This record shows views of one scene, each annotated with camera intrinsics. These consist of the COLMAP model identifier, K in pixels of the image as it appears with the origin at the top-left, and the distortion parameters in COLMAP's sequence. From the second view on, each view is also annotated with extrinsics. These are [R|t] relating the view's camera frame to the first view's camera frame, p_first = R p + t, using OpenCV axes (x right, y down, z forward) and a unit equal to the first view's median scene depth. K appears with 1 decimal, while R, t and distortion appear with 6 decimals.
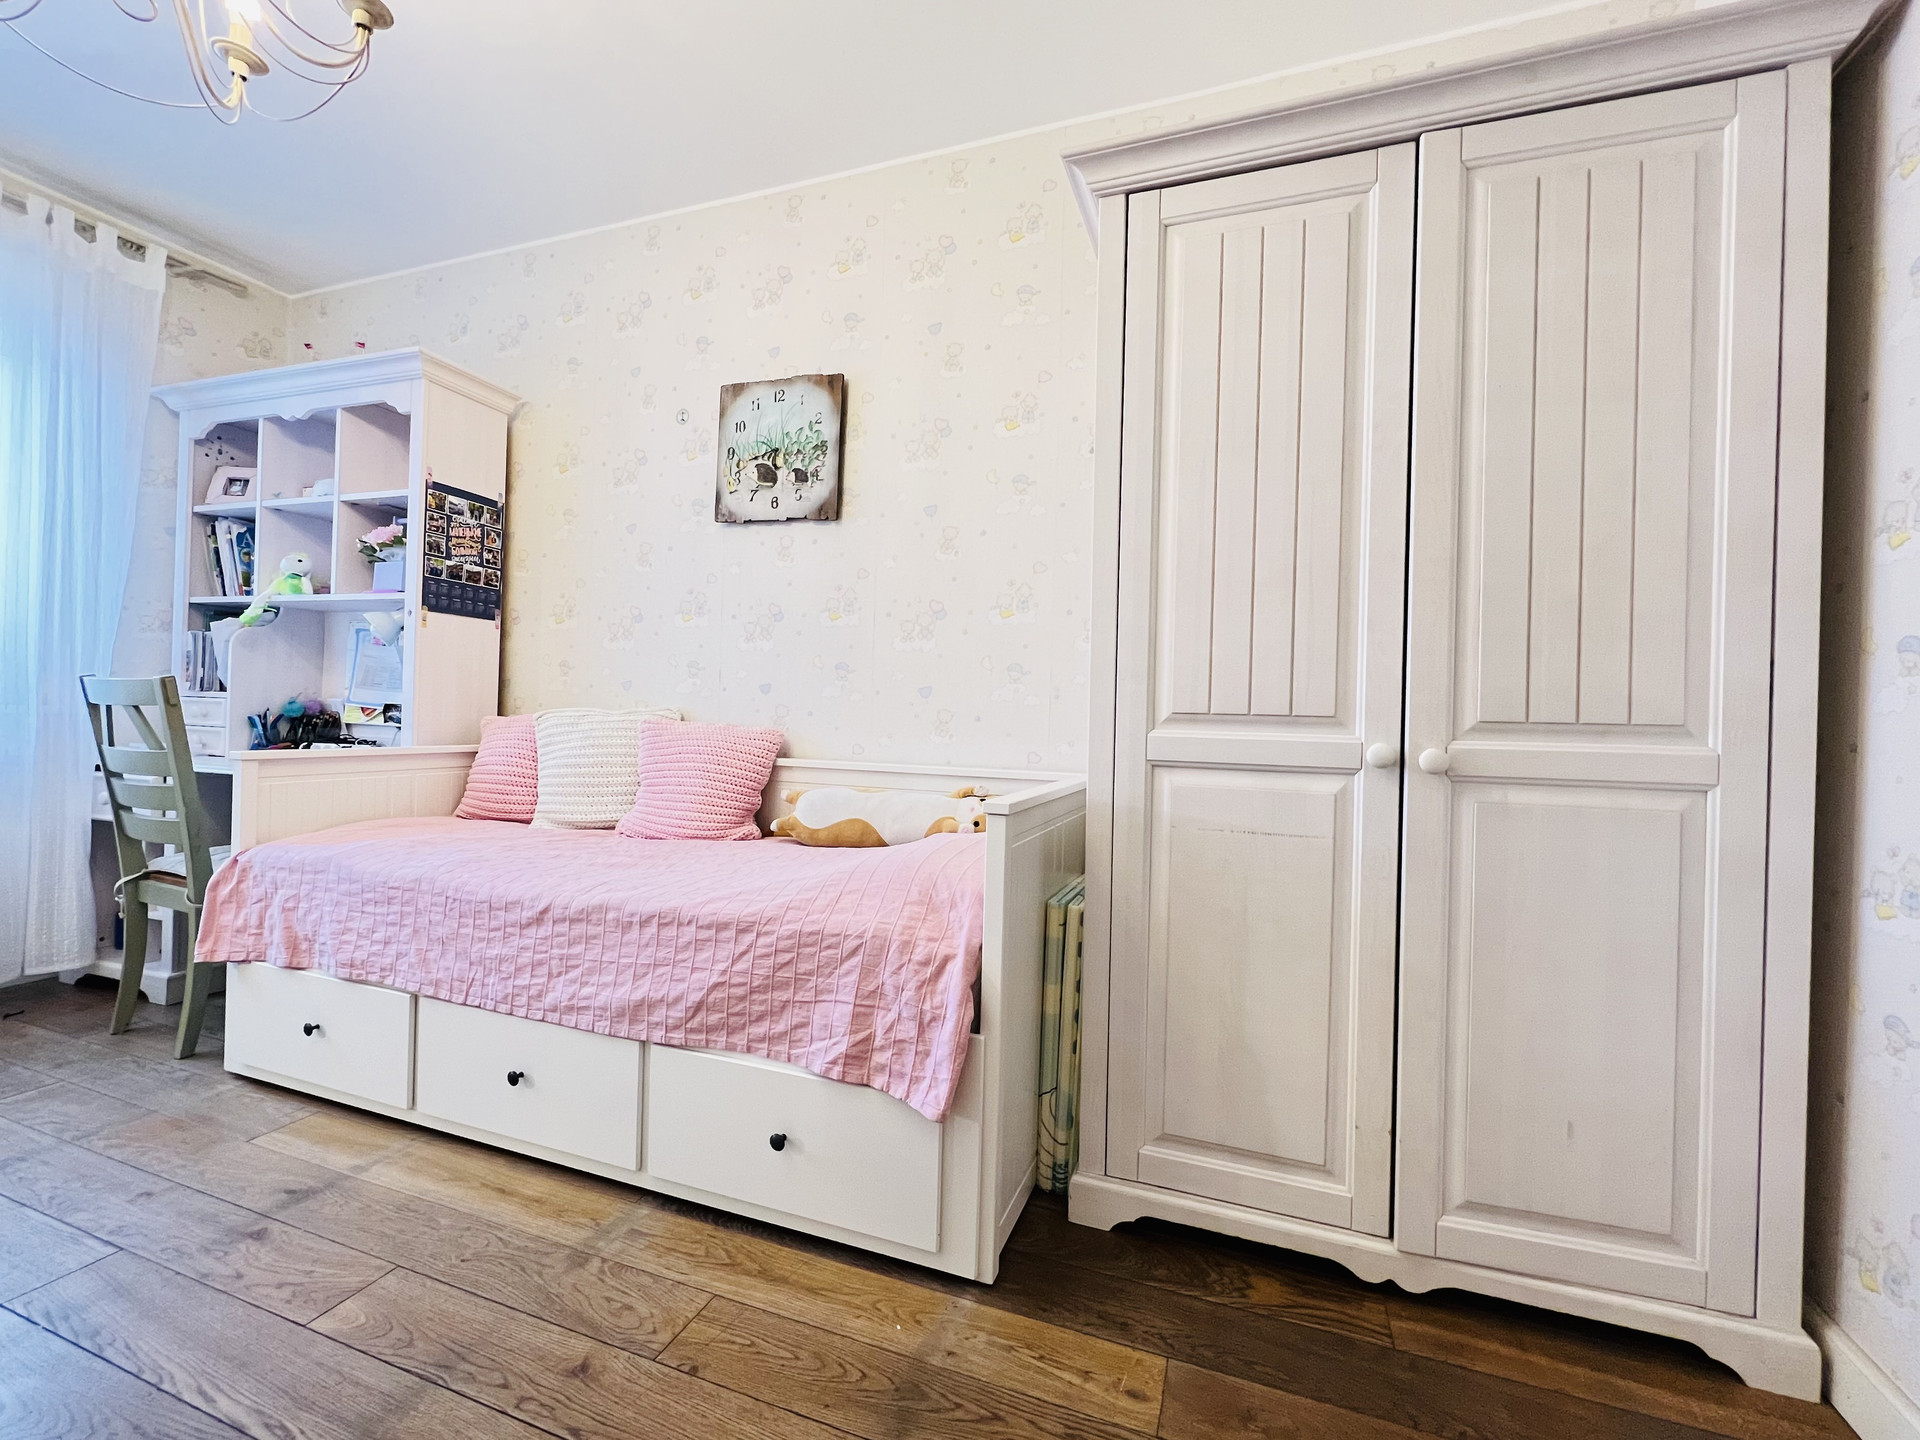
lens RADIAL K [[812.6, 0, 959.5], [0, 812.6, 721.1], [0, 0, 1]] dist [-0.002288, 0.000022]
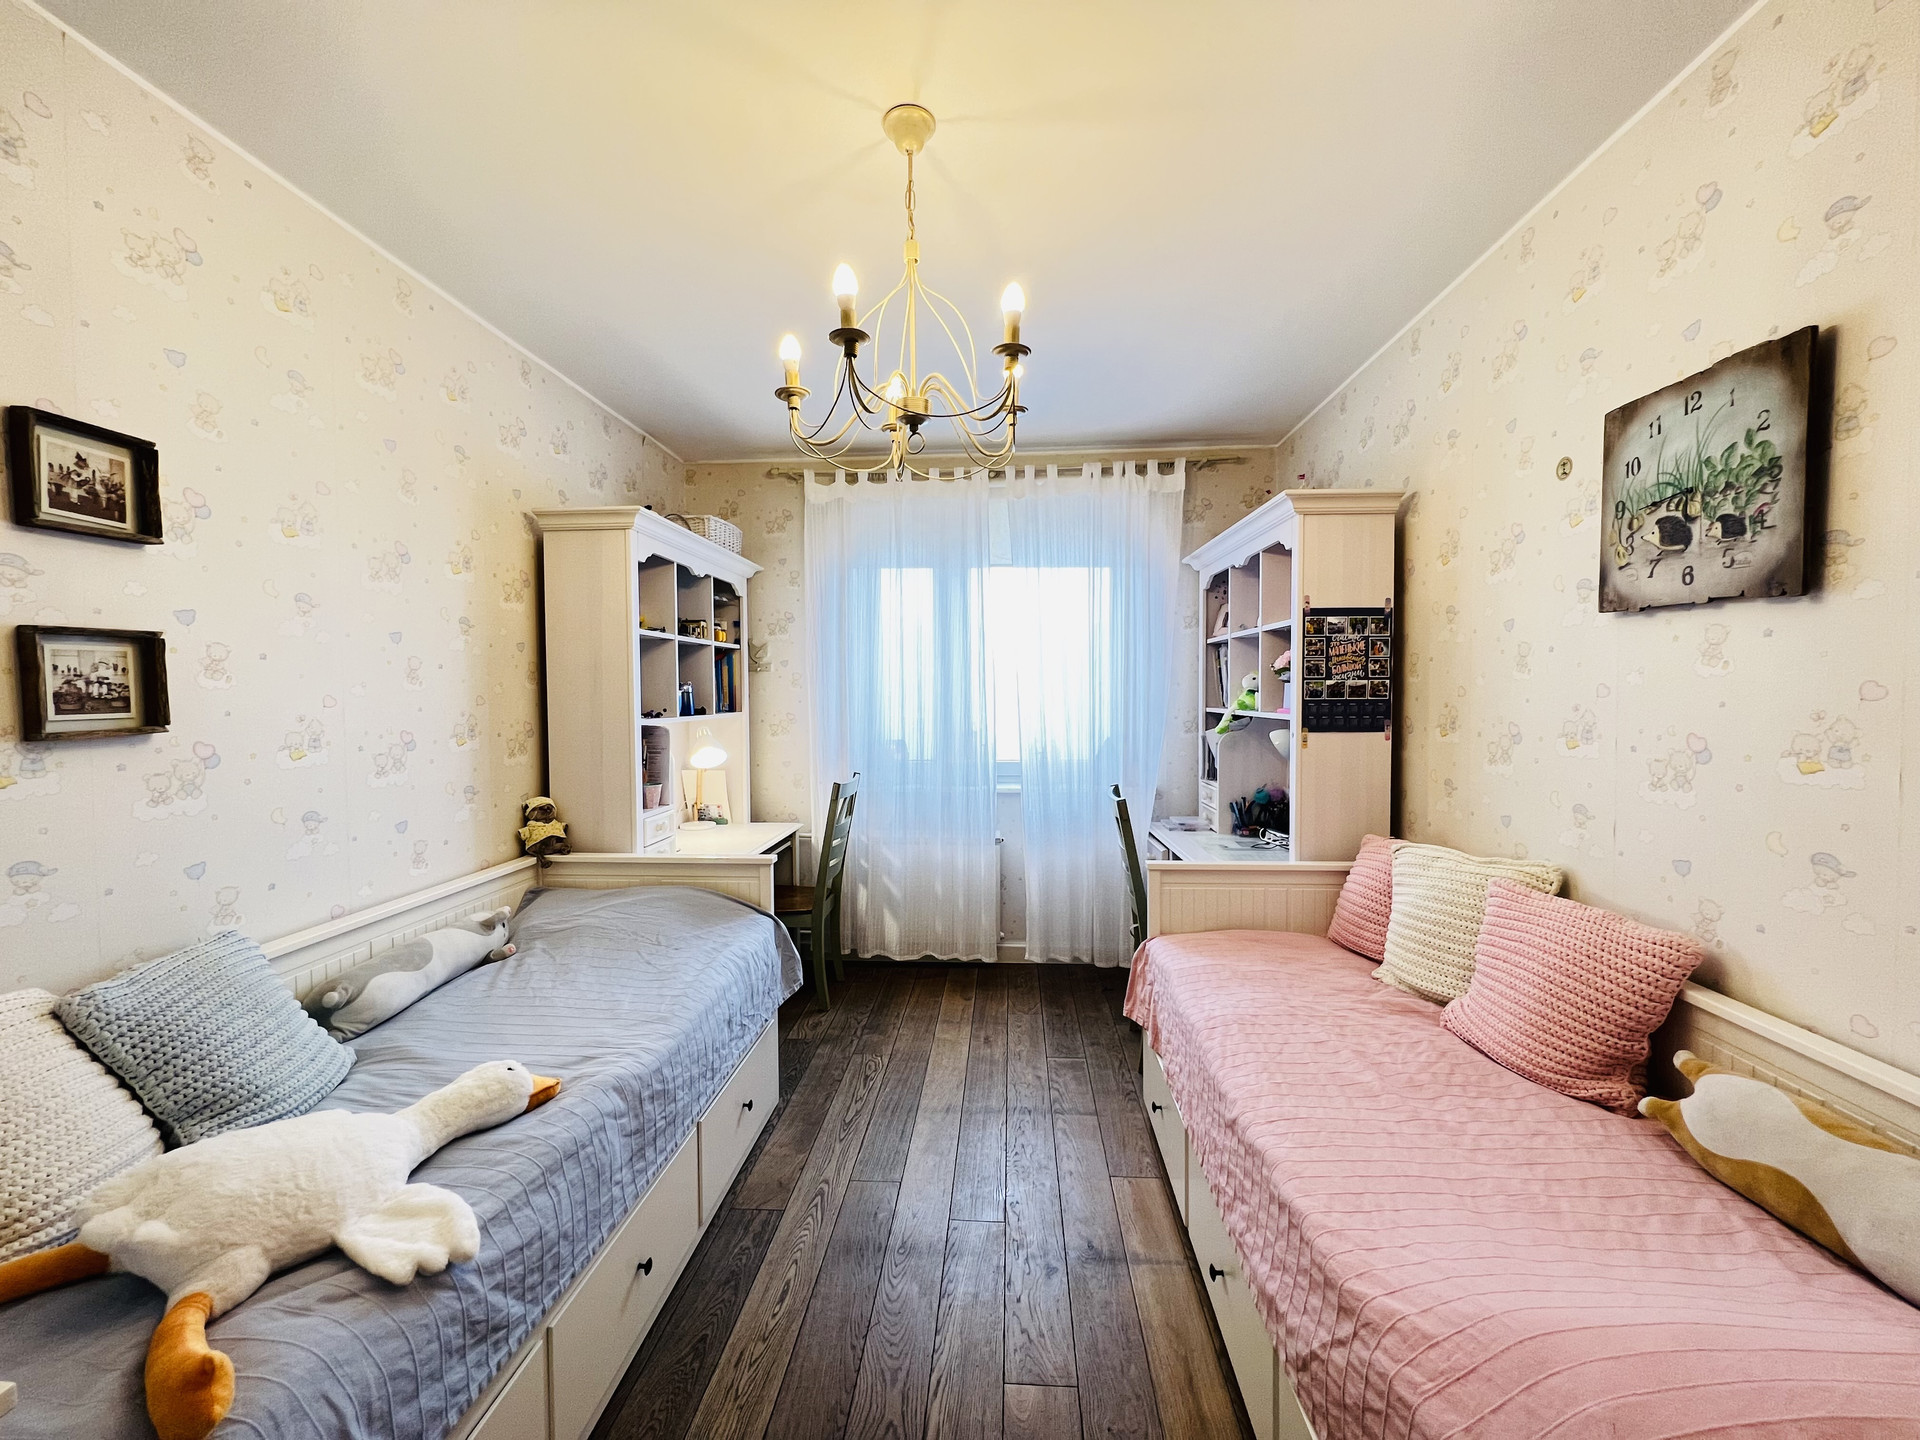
lens RADIAL K [[768.7, 0, 961.1], [0, 768.7, 720.4], [0, 0, 1]] dist [-0.001150, 0.000258]
pose [[0.285063, 0.001562, -0.958507, 0.174129], [0.007878, 0.999961, 0.003972, -0.160509], [0.958476, -0.008683, 0.285040, 0.289146]]
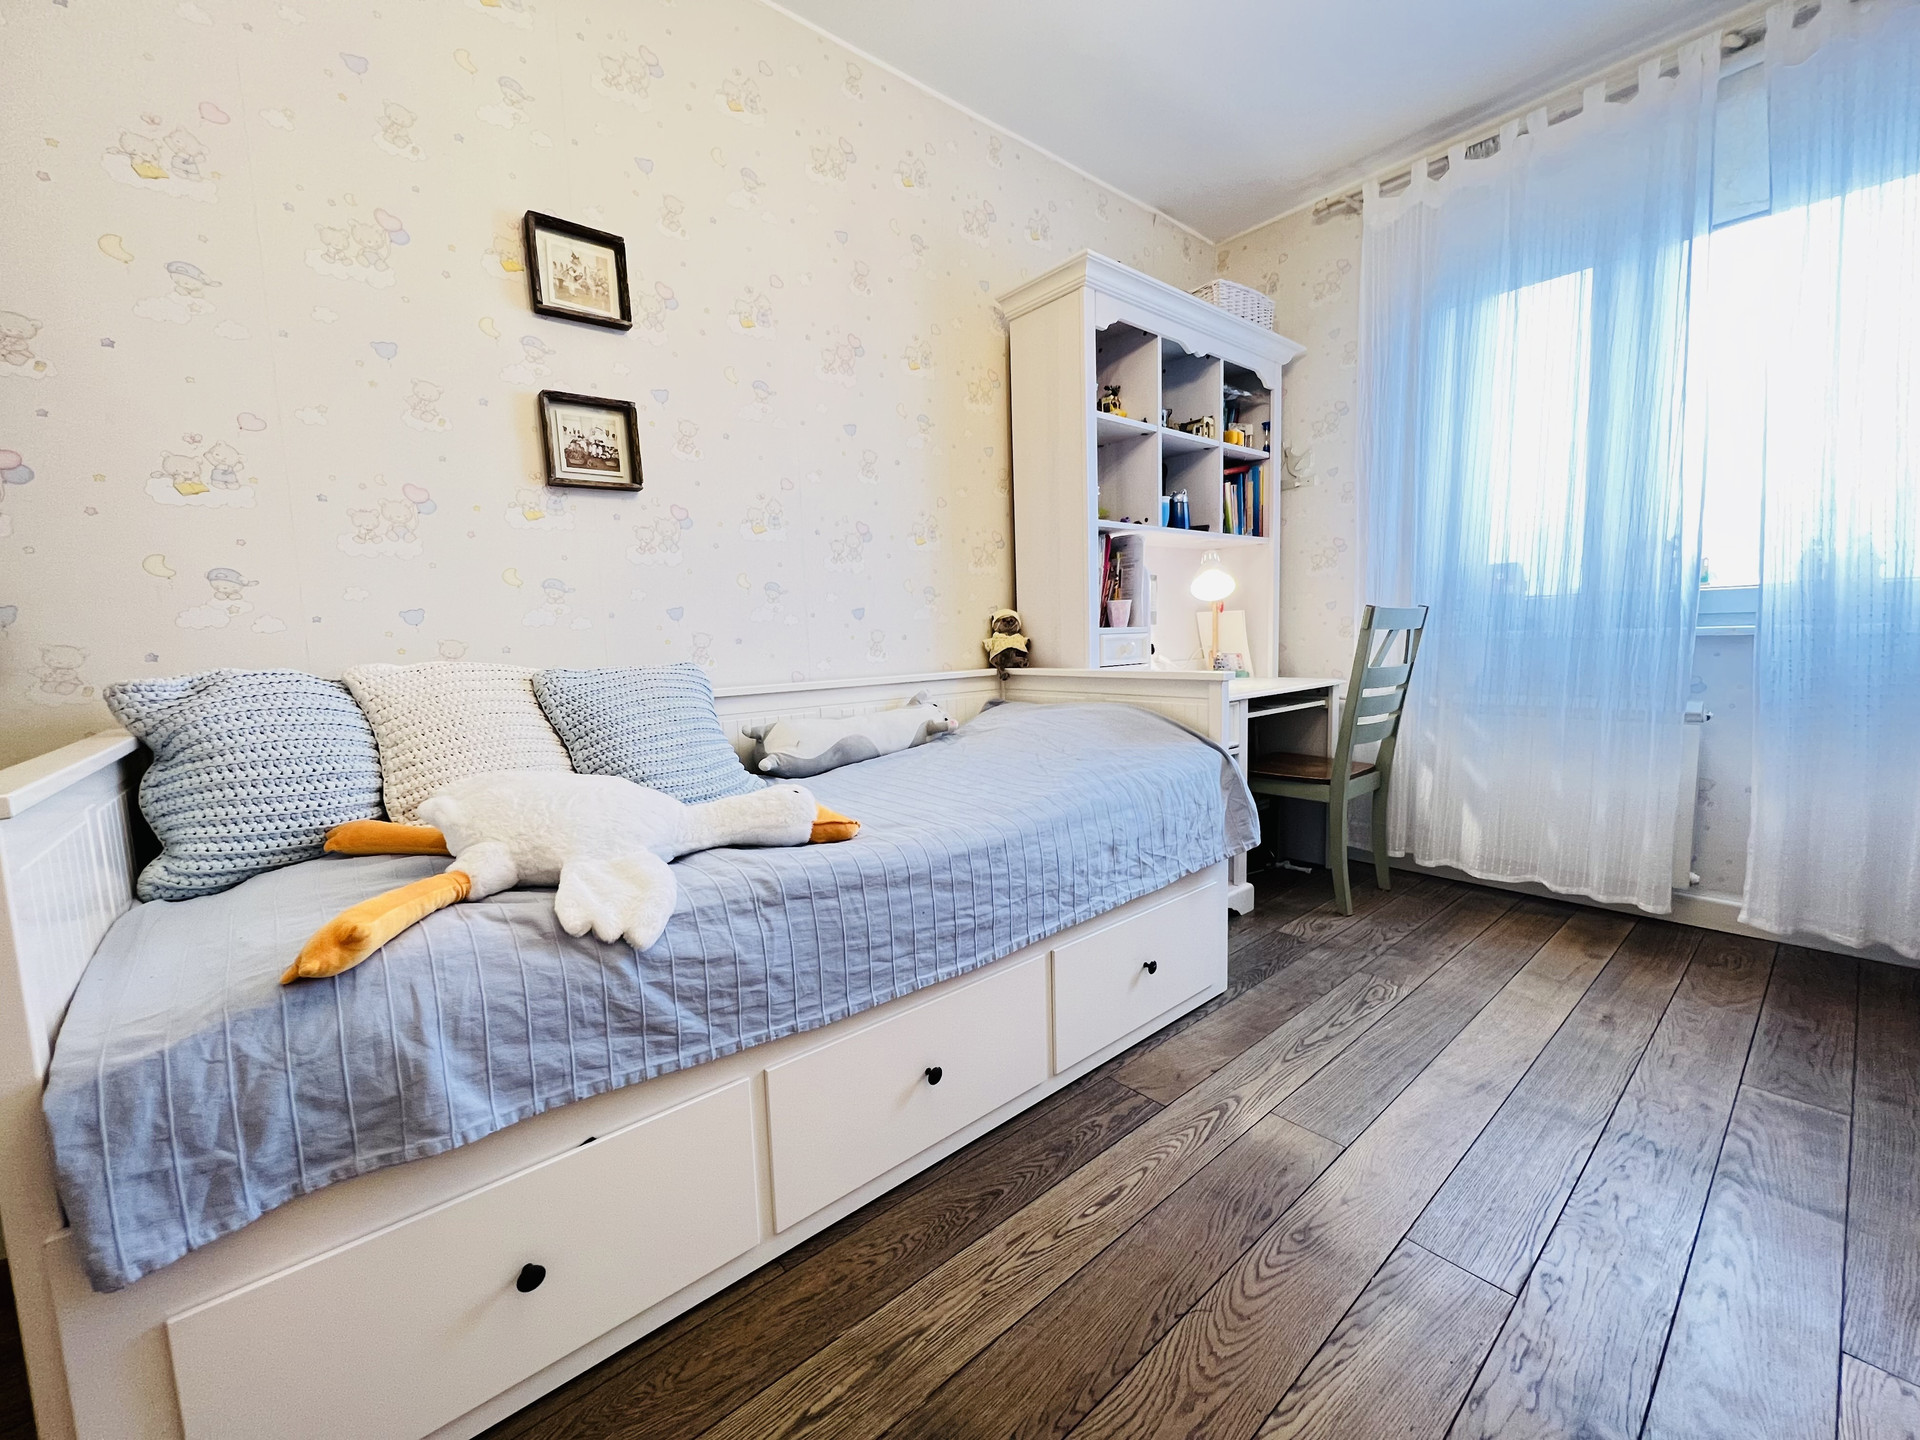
lens RADIAL K [[768.7, 0, 959.1], [0, 768.7, 717.4], [0, 0, 1]] dist [-0.001150, 0.000258]
pose [[-0.490851, 0.079446, -0.867614, -0.075025], [0.010513, 0.996301, 0.085282, -0.000273], [0.871180, 0.032740, -0.489871, 0.484792]]
